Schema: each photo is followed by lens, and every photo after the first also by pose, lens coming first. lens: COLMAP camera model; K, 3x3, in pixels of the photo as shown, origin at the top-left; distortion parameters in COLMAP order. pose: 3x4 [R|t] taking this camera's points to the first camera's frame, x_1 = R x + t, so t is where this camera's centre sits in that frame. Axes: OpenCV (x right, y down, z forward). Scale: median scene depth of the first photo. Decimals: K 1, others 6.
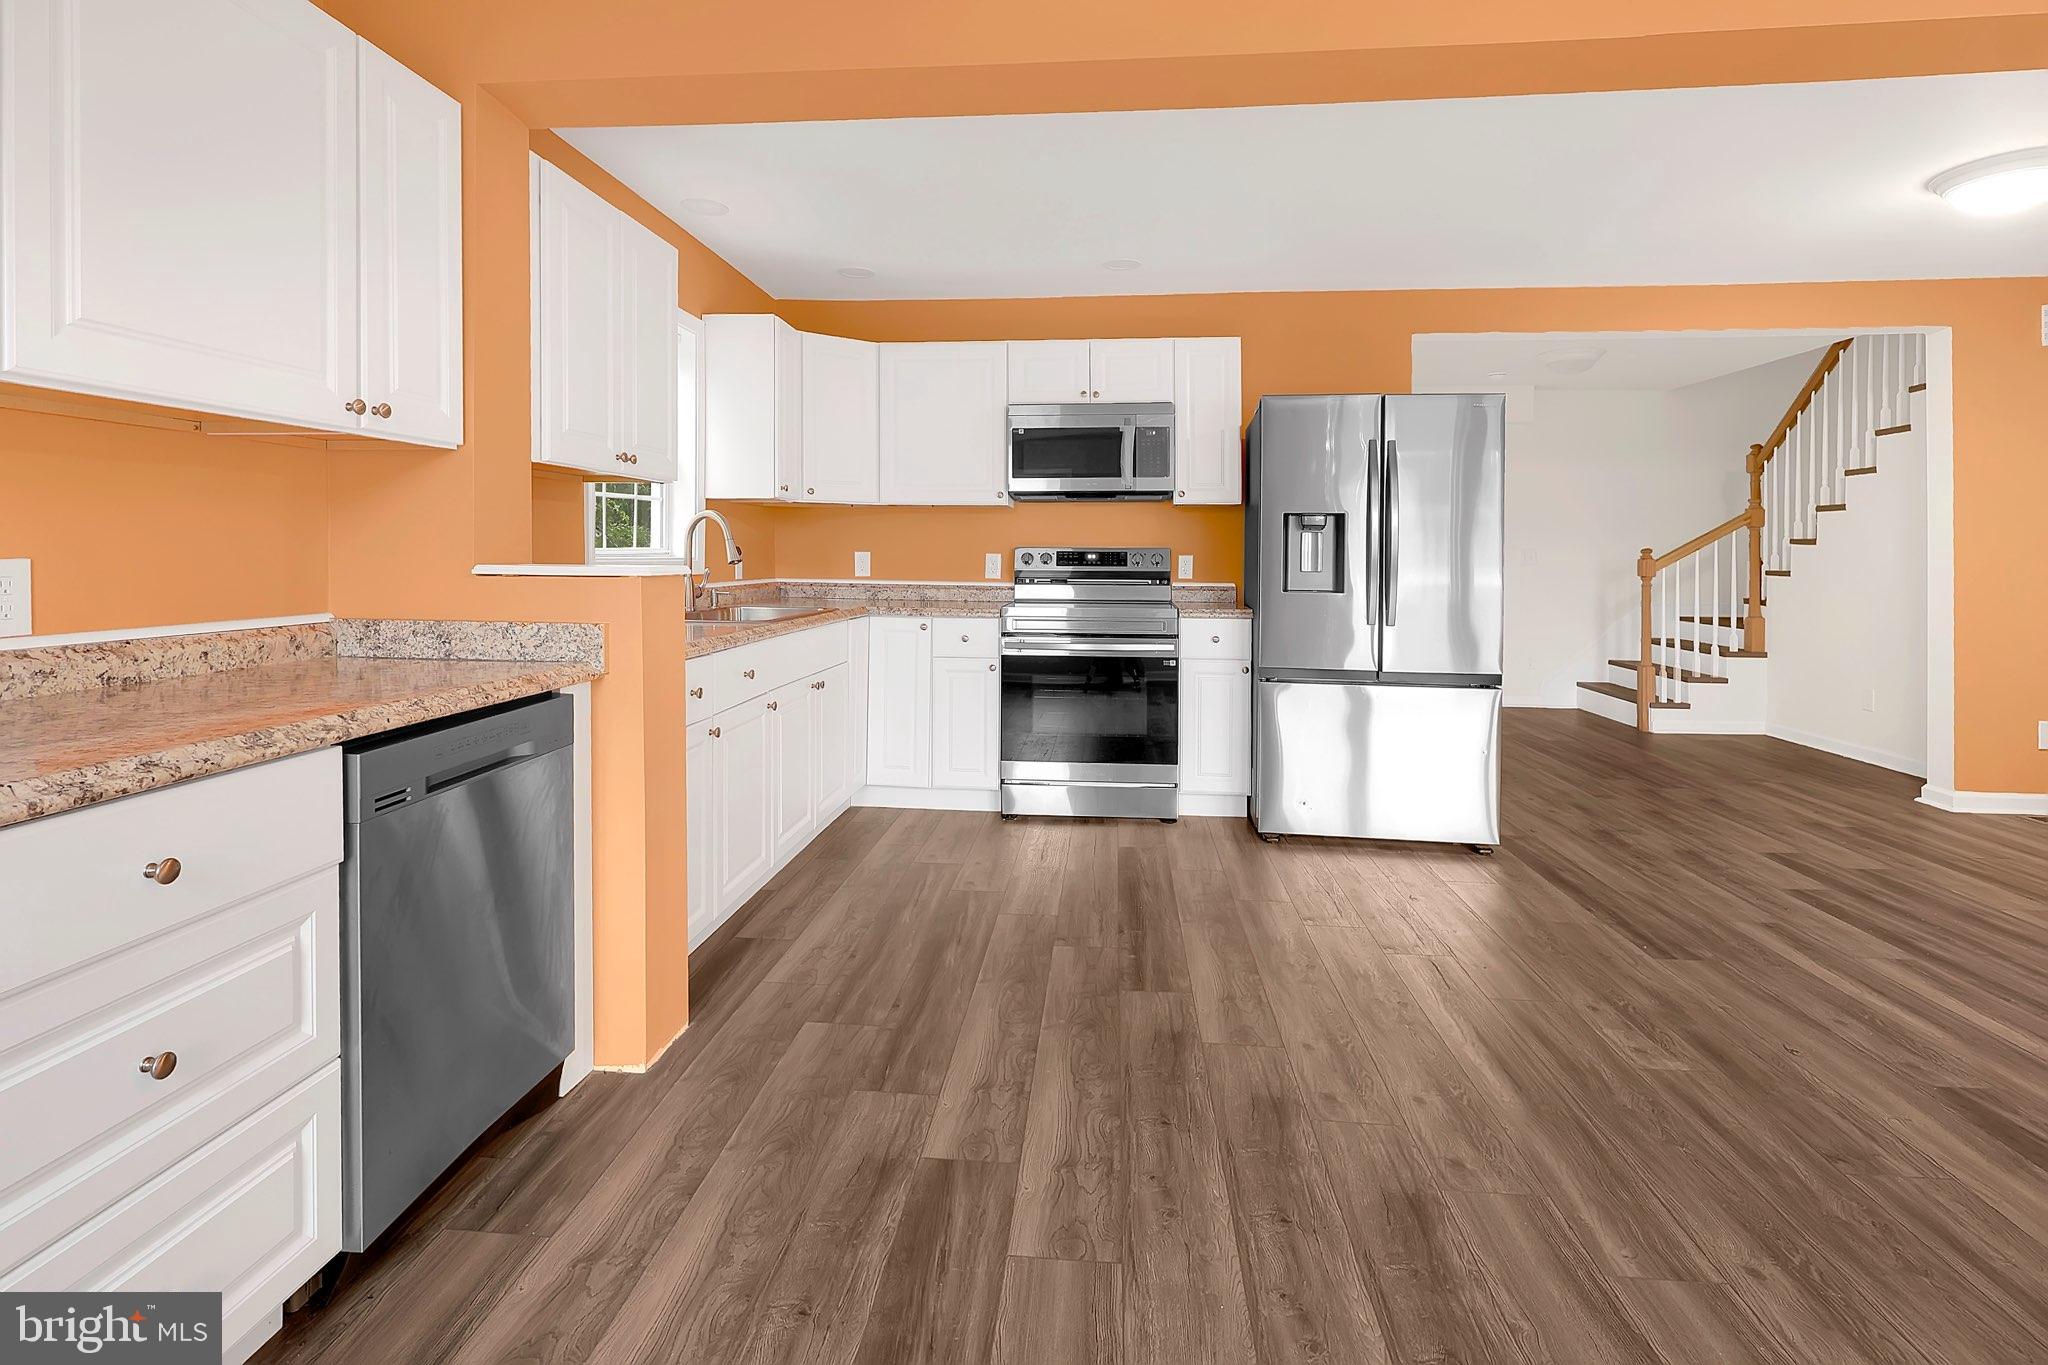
lens RADIAL K [[989.1, 0, 1022.2], [0, 989.1, 565.6], [0, 0, 1]] dist [-0.002083, 0.000599]
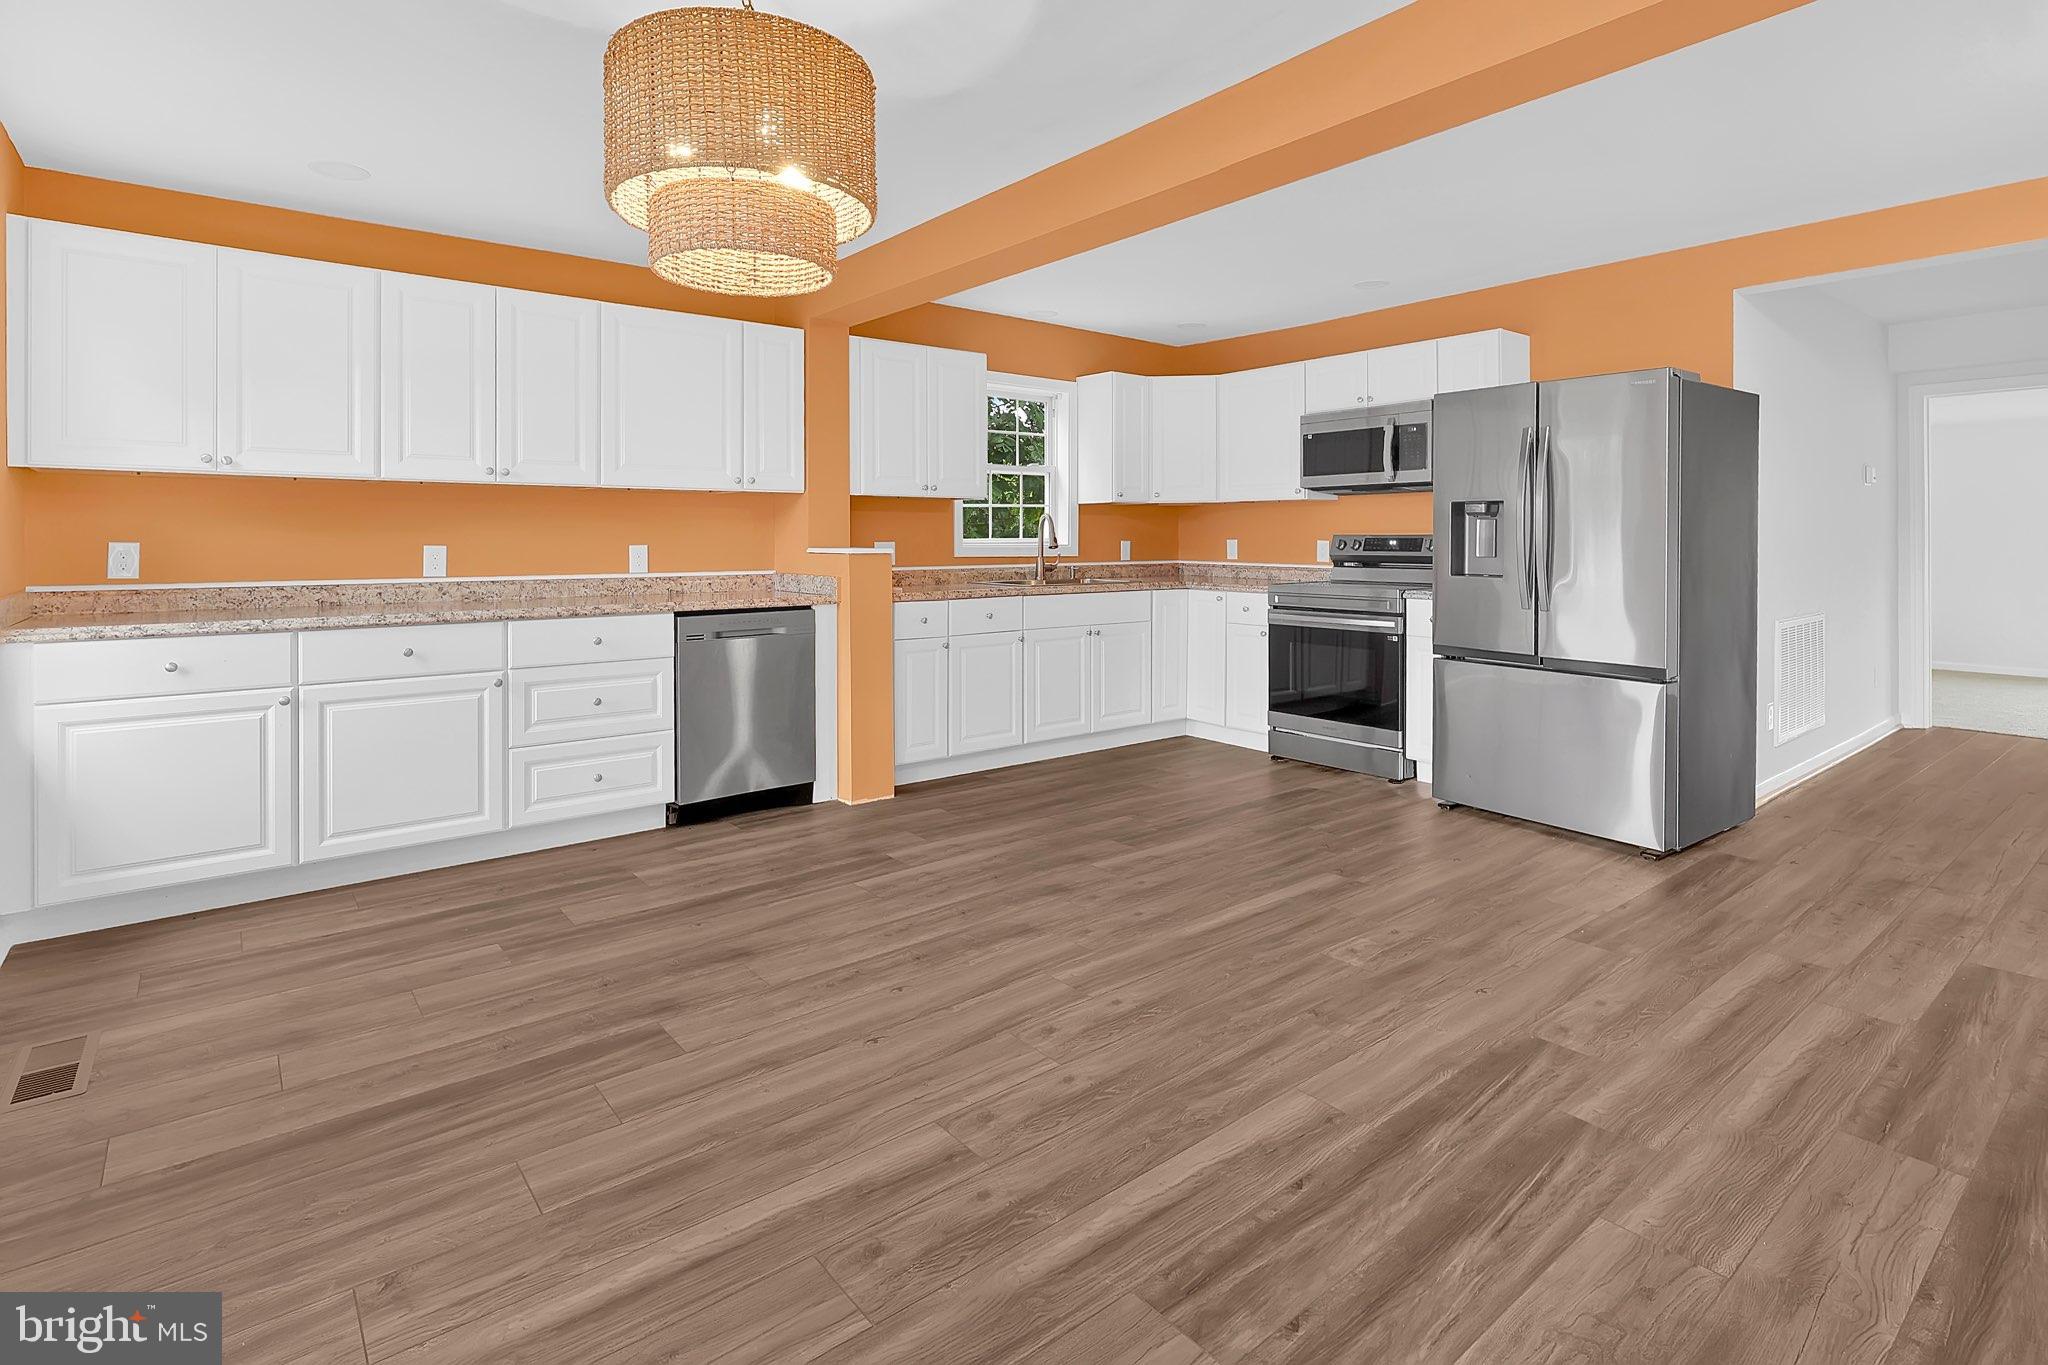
lens RADIAL K [[1009.1, 0, 1030.3], [0, 1009.1, 541.8], [0, 0, 1]] dist [0.002676, 0.000321]
pose [[0.697681, -0.004251, -0.716396, 0.691912], [-0.003752, 0.999947, -0.009587, 0.002433], [0.716399, 0.009377, 0.697628, -0.083064]]
